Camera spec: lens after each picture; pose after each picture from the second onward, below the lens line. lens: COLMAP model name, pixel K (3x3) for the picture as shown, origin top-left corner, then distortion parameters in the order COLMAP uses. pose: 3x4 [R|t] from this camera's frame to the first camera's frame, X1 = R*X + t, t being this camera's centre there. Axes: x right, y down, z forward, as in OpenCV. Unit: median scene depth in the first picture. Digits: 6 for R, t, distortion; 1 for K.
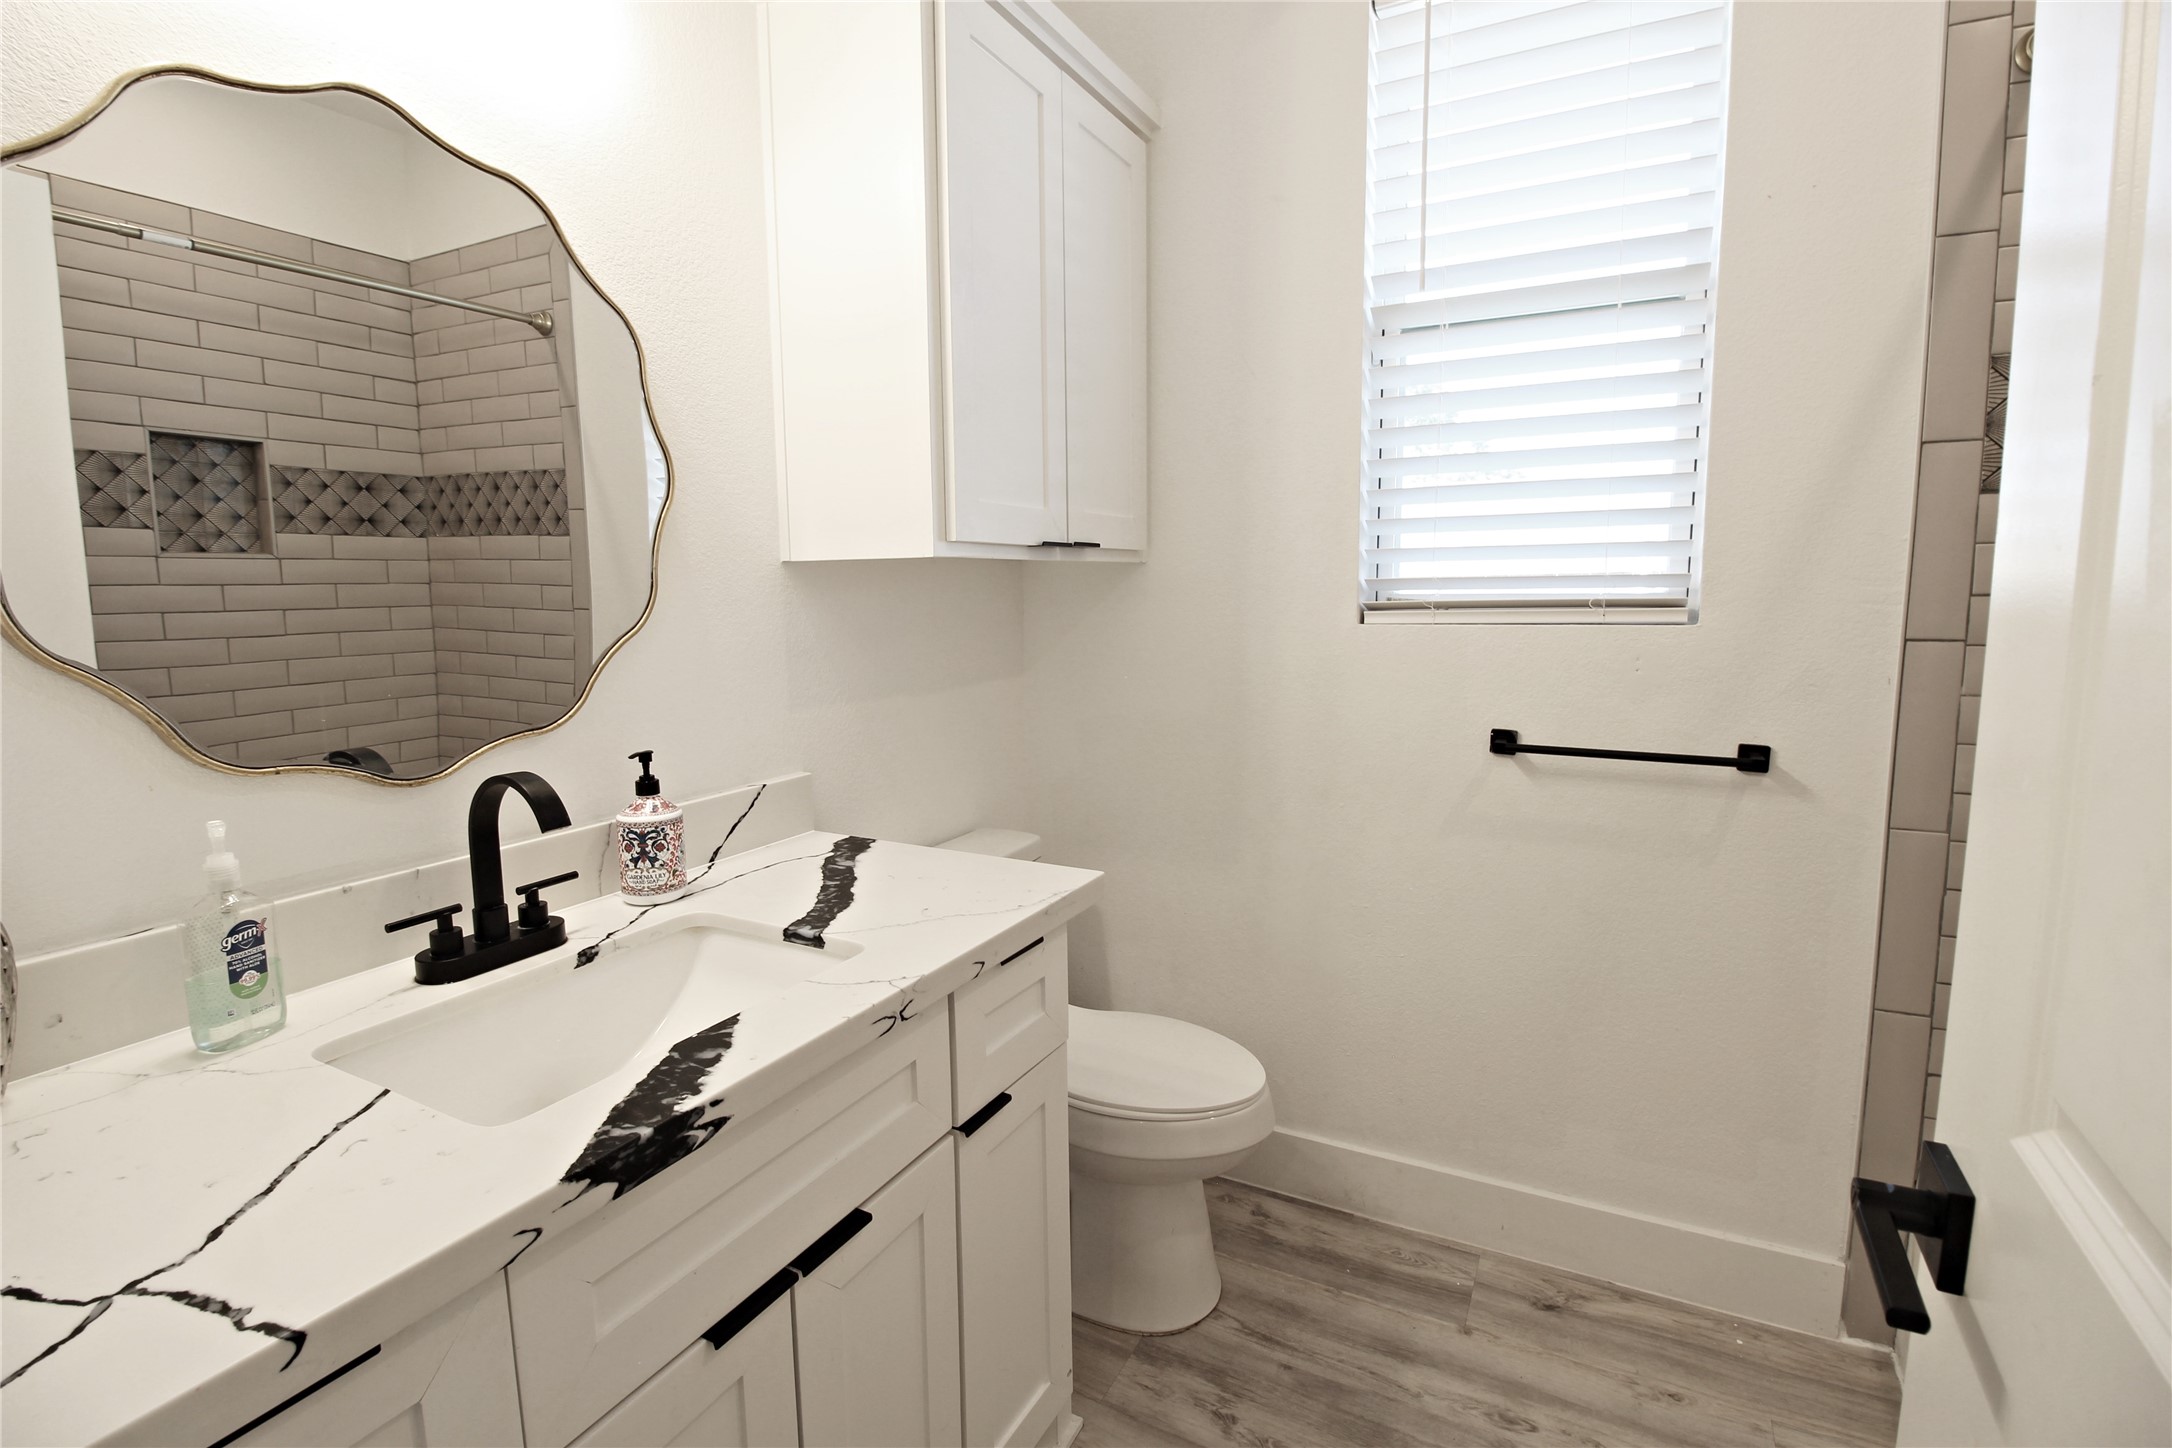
lens RADIAL K [[1009.4, 0, 1090.3], [0, 1009.4, 705.2], [0, 0, 1]] dist [-0.001940, -0.000728]
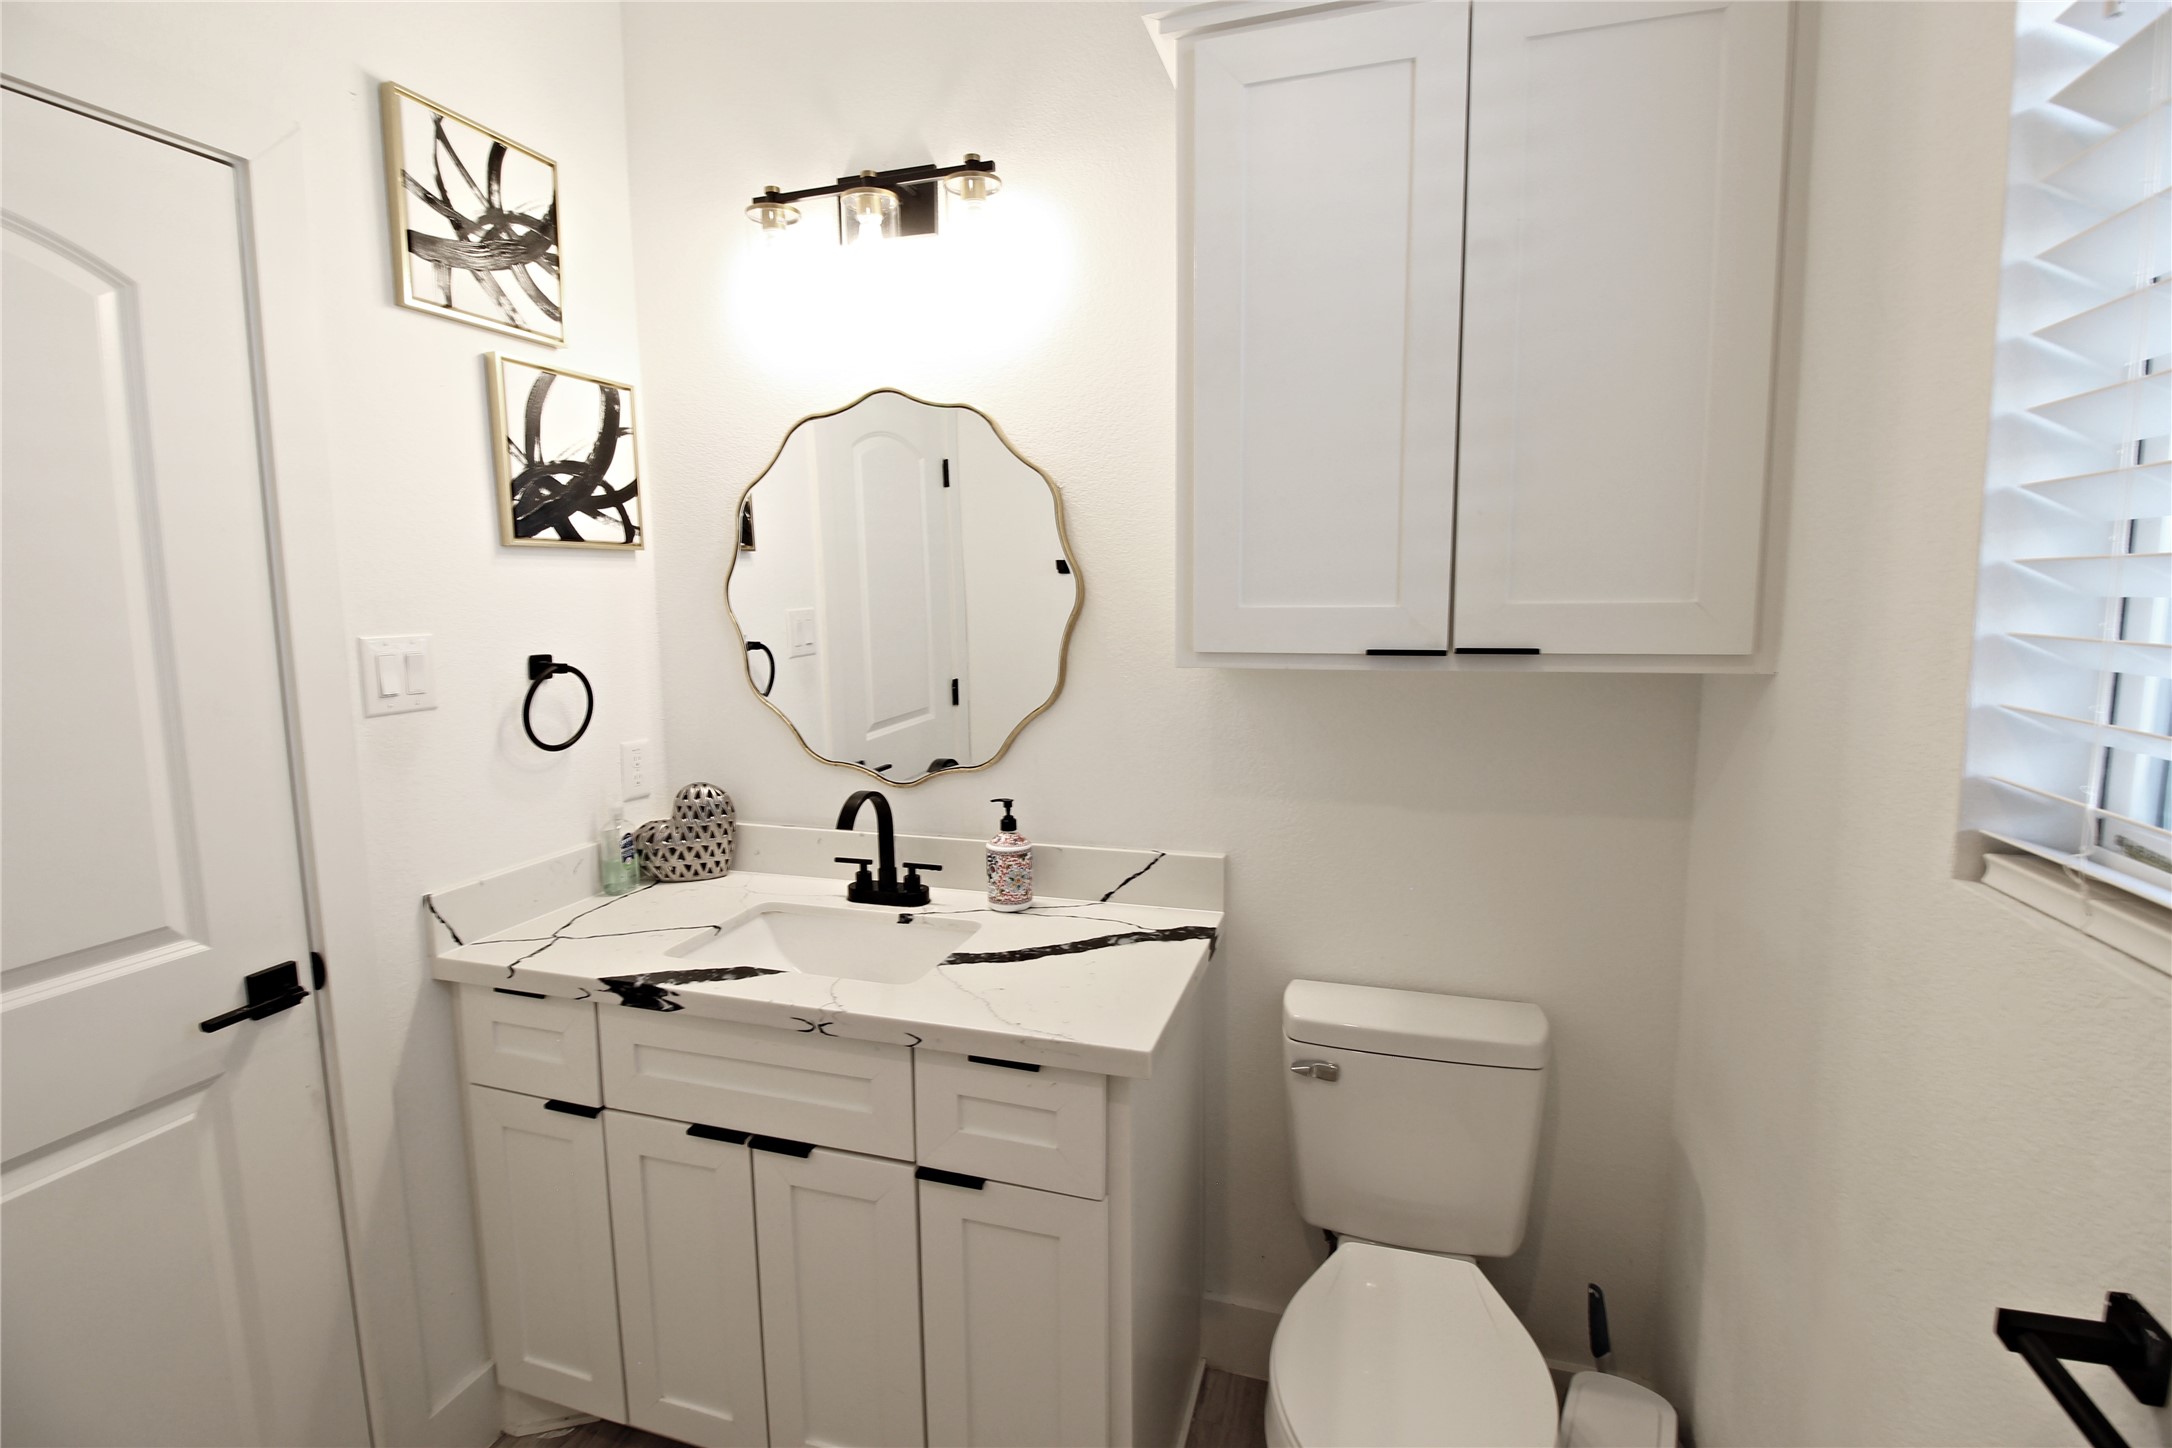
lens RADIAL K [[1009.4, 0, 1090.3], [0, 1009.4, 705.2], [0, 0, 1]] dist [-0.001940, -0.000728]
pose [[0.172168, 0.121344, -0.977565, 1.036113], [-0.107123, 0.988805, 0.103872, -0.269249], [0.979226, 0.086836, 0.183240, 0.977411]]
